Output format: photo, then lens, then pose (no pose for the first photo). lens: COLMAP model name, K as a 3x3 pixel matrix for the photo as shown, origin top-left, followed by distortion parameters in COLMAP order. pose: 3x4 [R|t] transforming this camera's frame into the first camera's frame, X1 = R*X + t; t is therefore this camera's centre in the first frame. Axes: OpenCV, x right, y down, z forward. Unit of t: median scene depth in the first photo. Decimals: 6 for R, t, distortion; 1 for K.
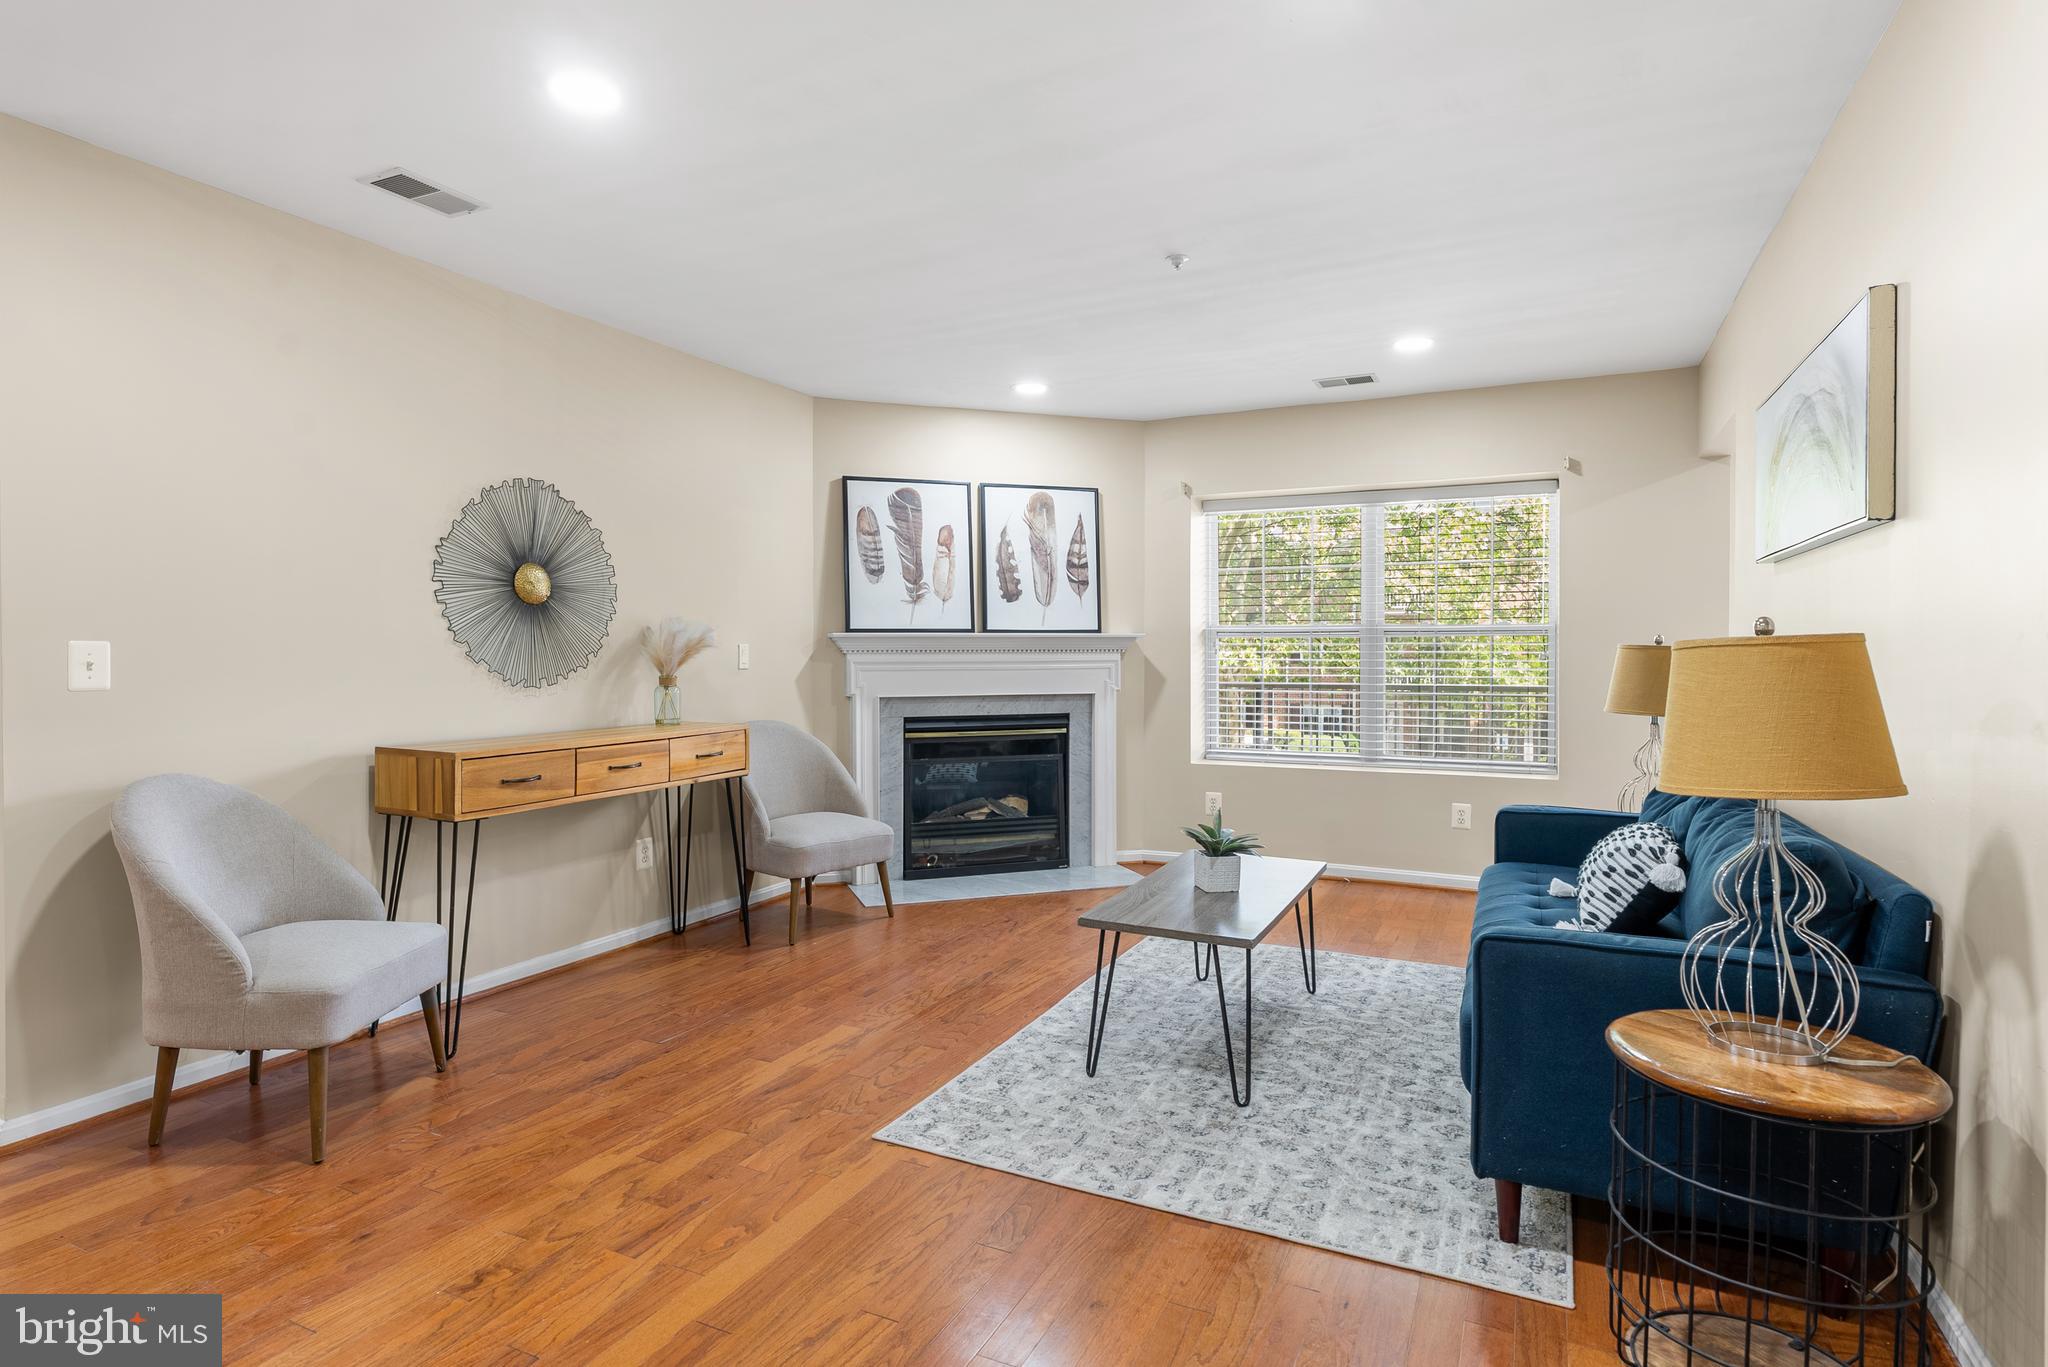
lens RADIAL K [[1068.3, 0, 1010.3], [0, 1068.3, 662.1], [0, 0, 1]] dist [-0.002721, -0.000361]
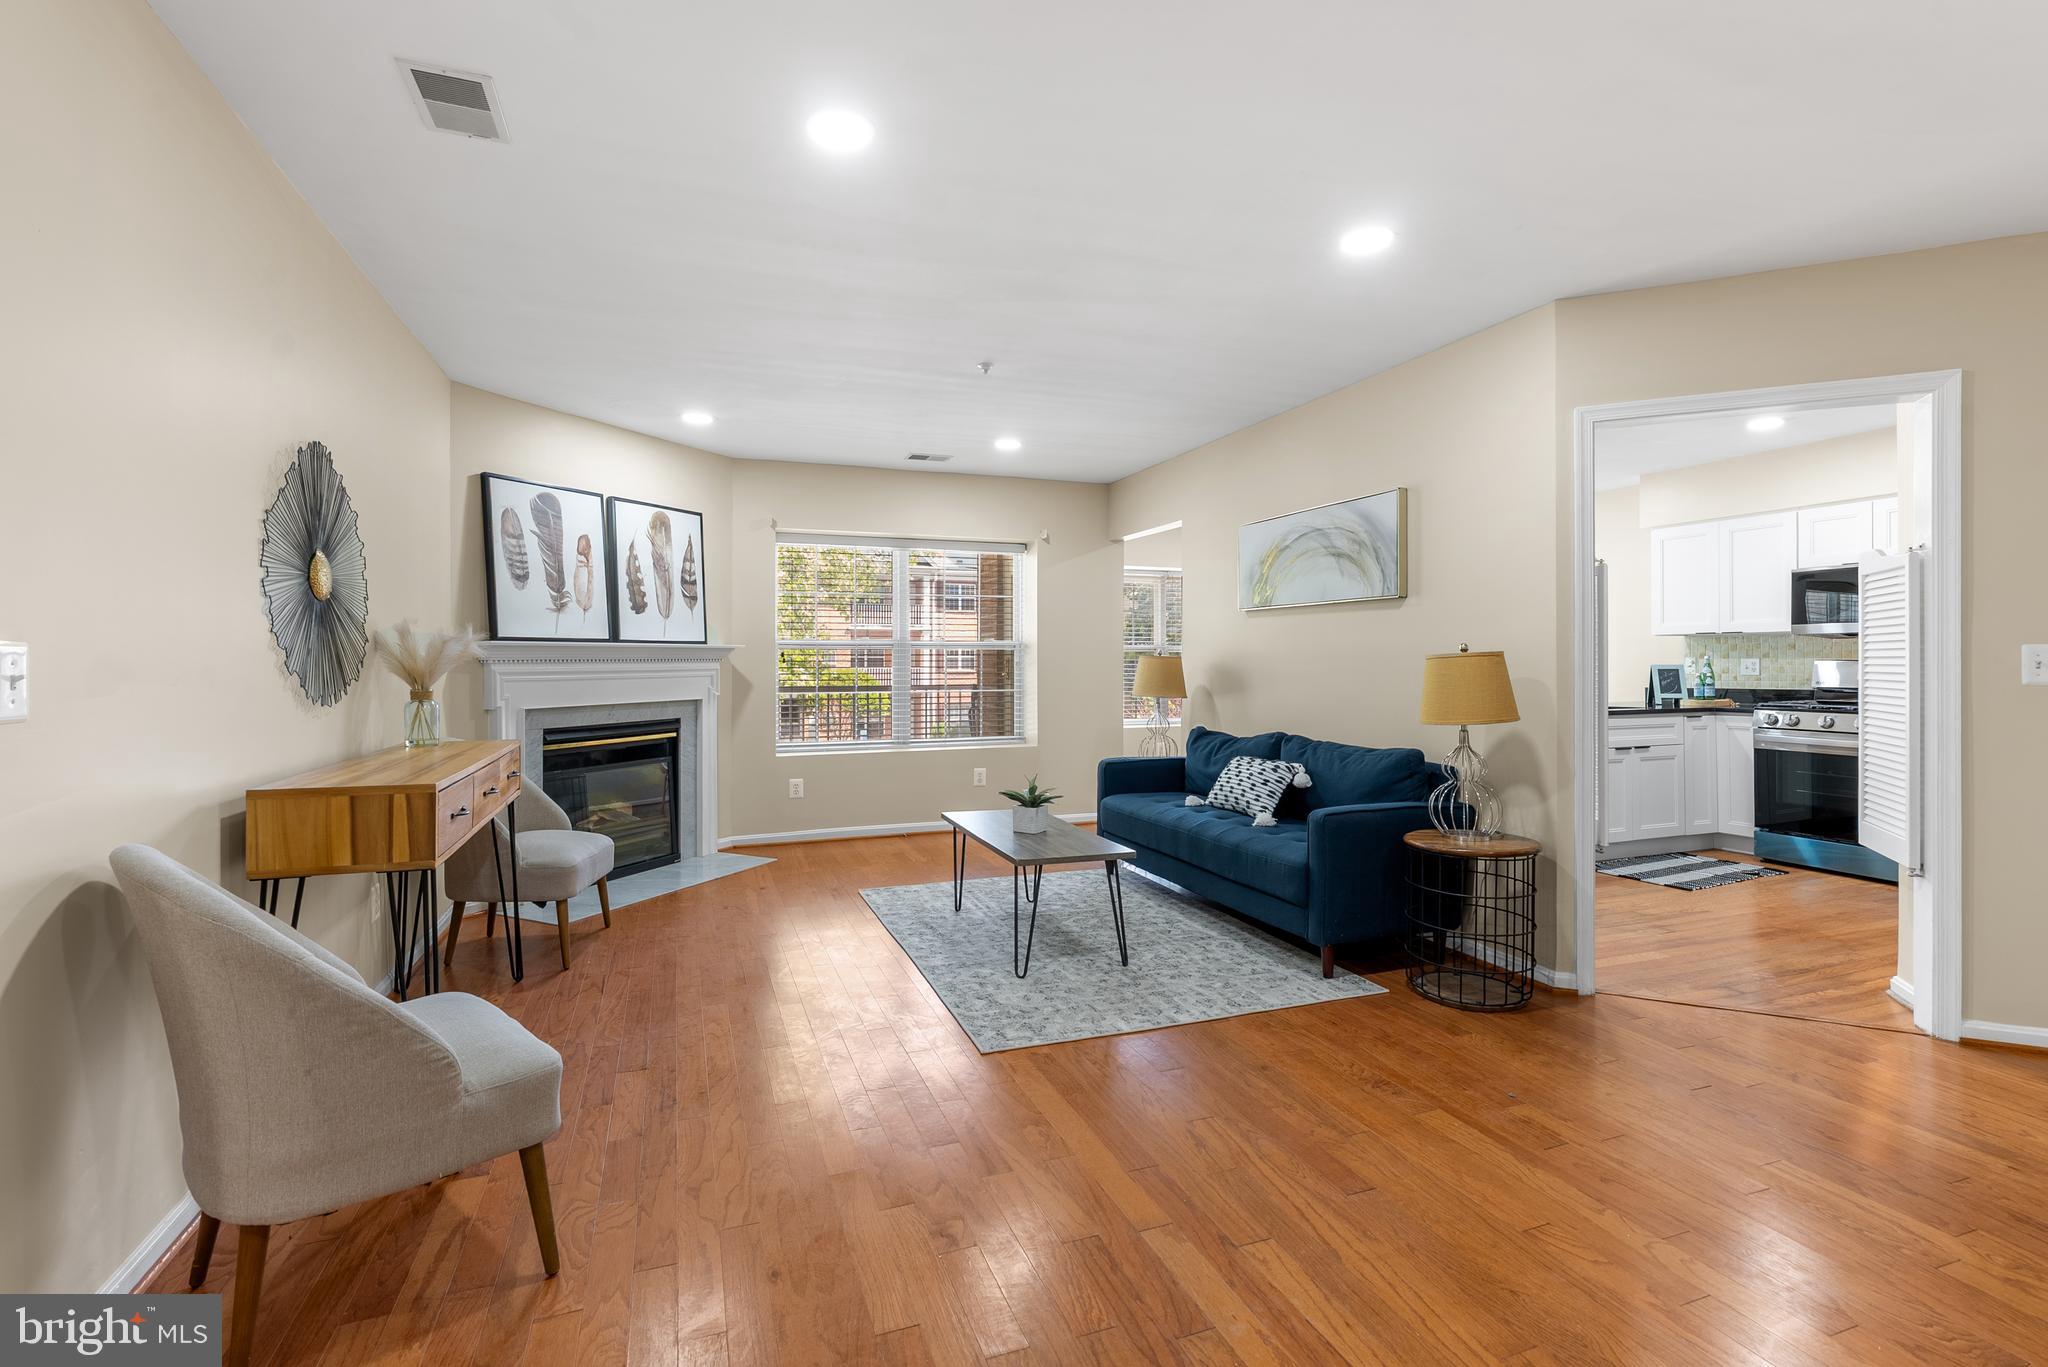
lens RADIAL K [[939.9, 0, 1016.7], [0, 939.9, 663.2], [0, 0, 1]] dist [-0.003511, -0.000058]
pose [[0.690087, -0.003312, 0.723719, -0.585911], [0.009932, 0.999939, -0.004894, 0.000428], [-0.723658, 0.010565, 0.690078, 0.144374]]
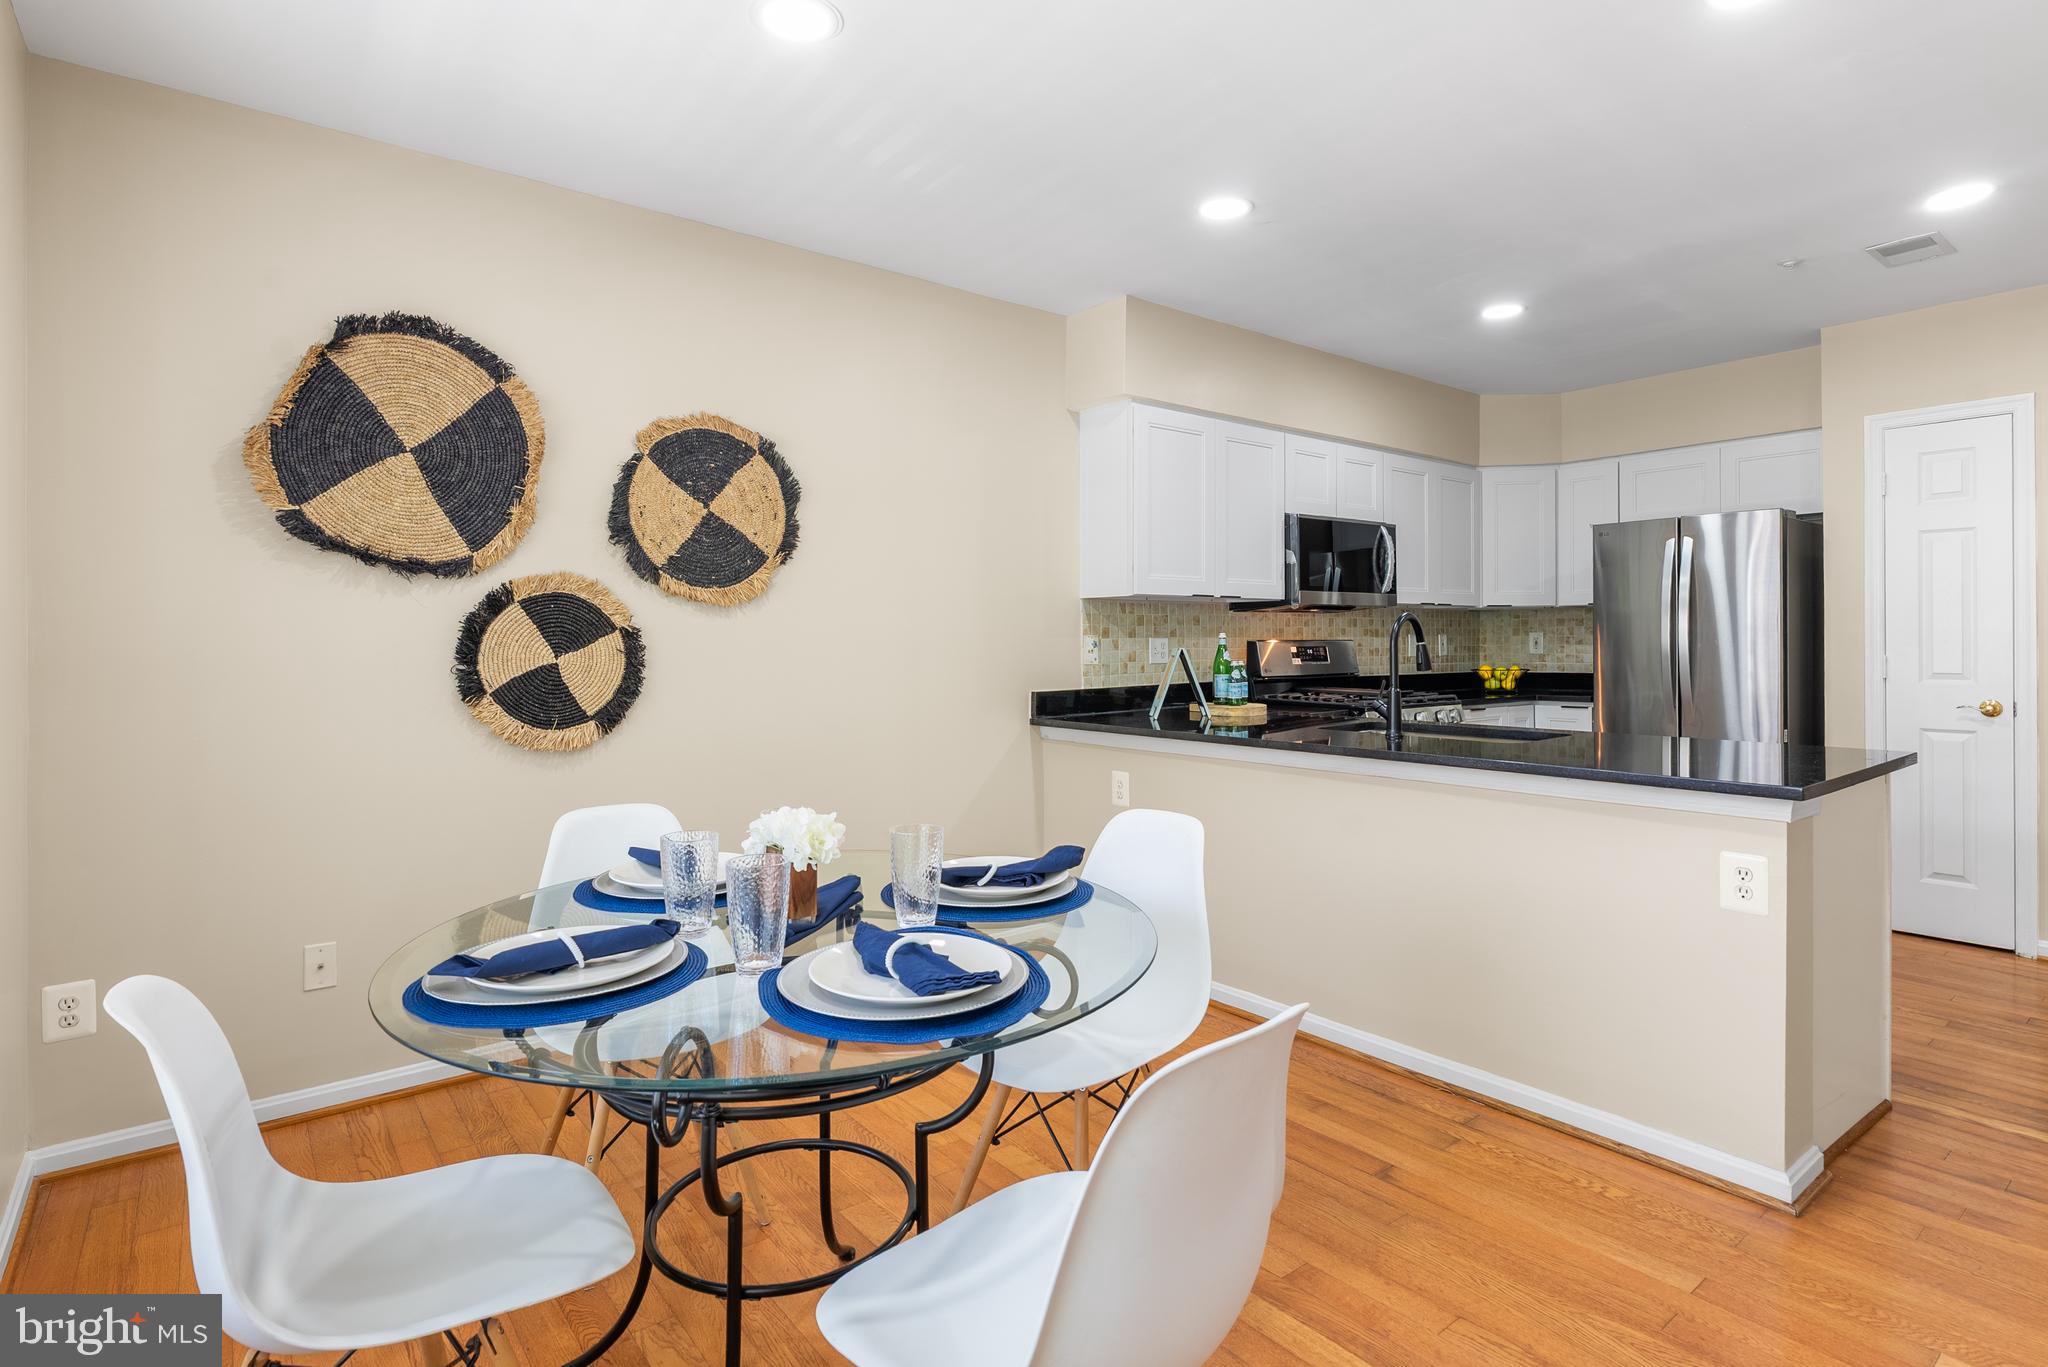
lens RADIAL K [[1036.4, 0, 1028.4], [0, 1036.4, 626.0], [0, 0, 1]] dist [-0.002031, -0.000364]
pose [[-0.904624, 0.010366, 0.426085, 1.041349], [0.009139, 0.999946, -0.004925, -0.011493], [-0.426113, -0.000561, -0.904670, 1.415053]]
